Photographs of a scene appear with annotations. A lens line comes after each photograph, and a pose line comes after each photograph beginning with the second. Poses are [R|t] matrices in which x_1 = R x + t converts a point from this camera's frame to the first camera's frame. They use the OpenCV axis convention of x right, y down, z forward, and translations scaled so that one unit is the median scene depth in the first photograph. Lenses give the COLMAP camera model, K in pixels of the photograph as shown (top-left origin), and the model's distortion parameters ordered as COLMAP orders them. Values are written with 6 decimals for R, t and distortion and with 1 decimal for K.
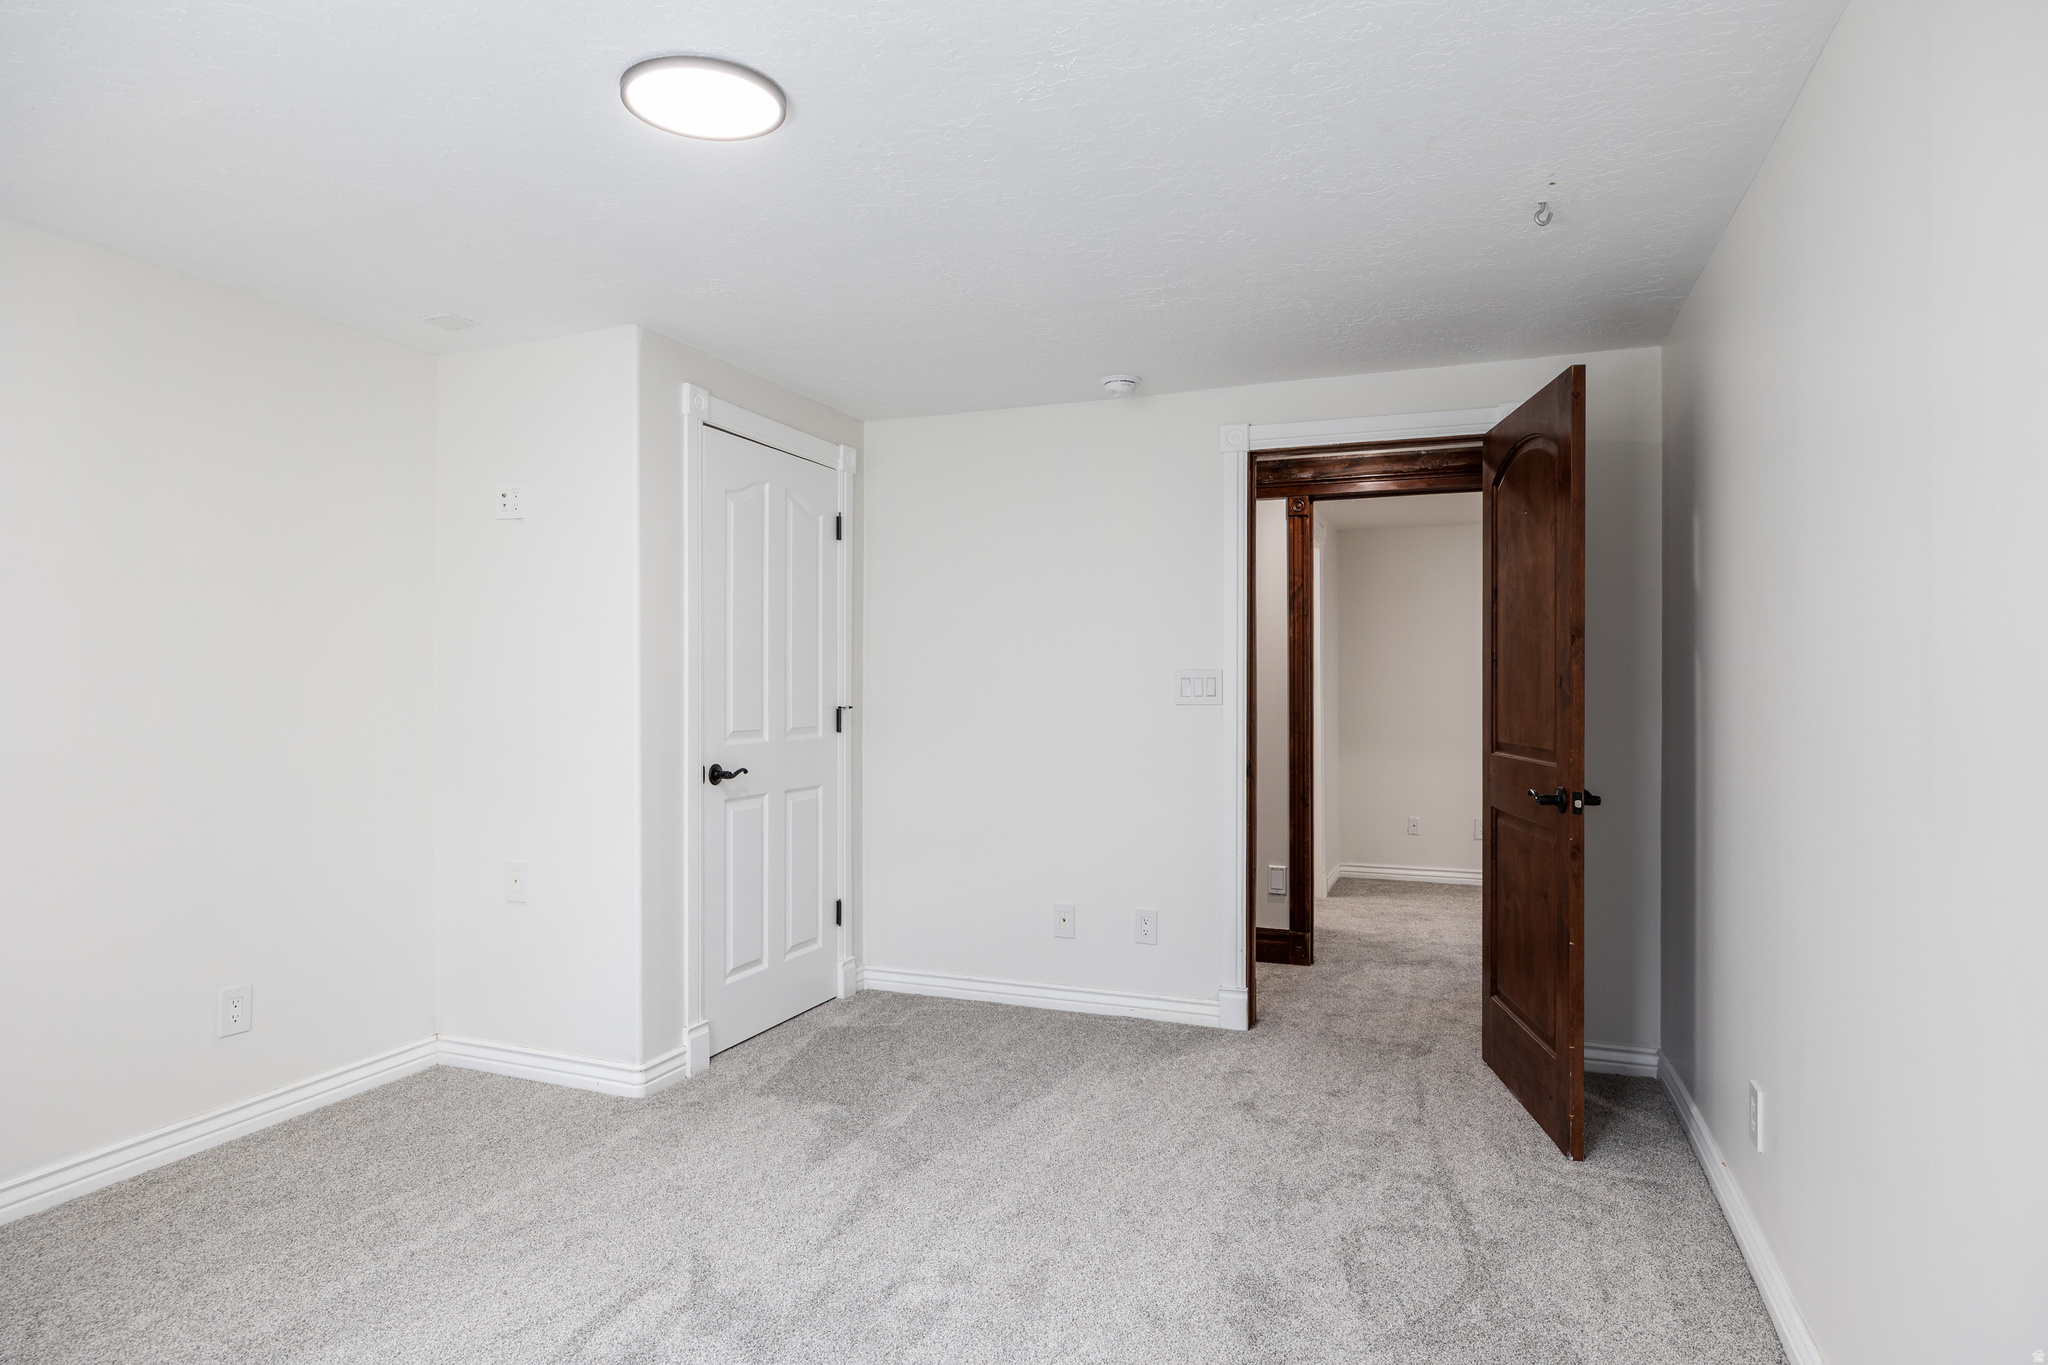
lens RADIAL K [[1128.3, 0, 1024.0], [0, 1128.3, 682.5], [0, 0, 1]] dist [-0.001552, -0.000374]
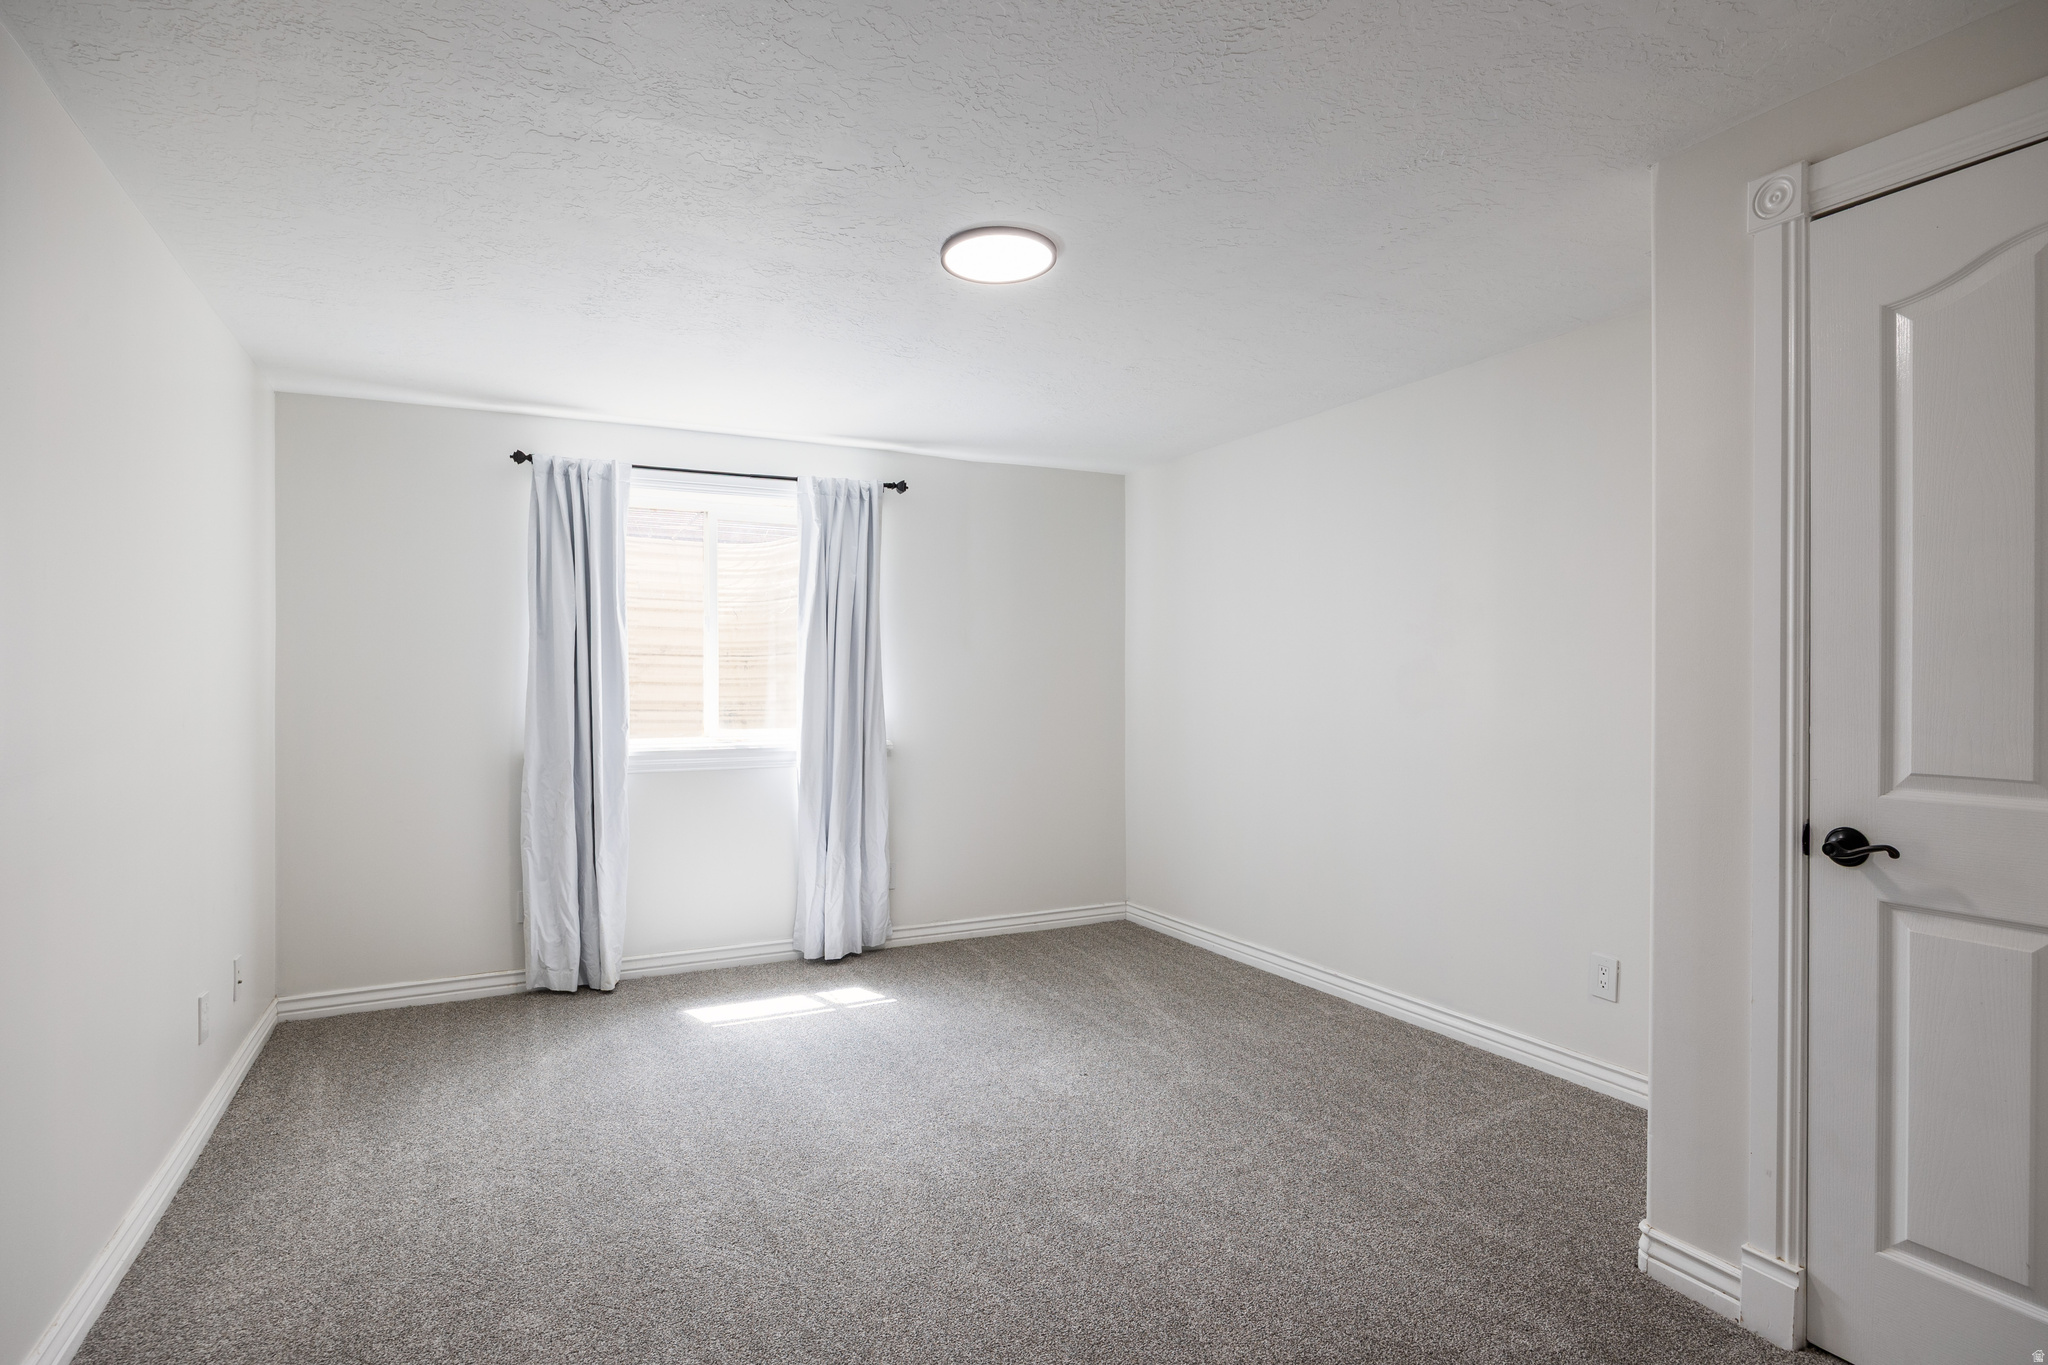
lens RADIAL K [[1099.5, 0, 1032.7], [0, 1099.5, 675.0], [0, 0, 1]] dist [0.002574, 0.001102]
pose [[-0.660707, -0.000879, -0.750643, 0.391465], [0.004496, 0.999977, -0.005128, -0.000280], [0.750630, -0.006762, -0.660688, 1.075763]]
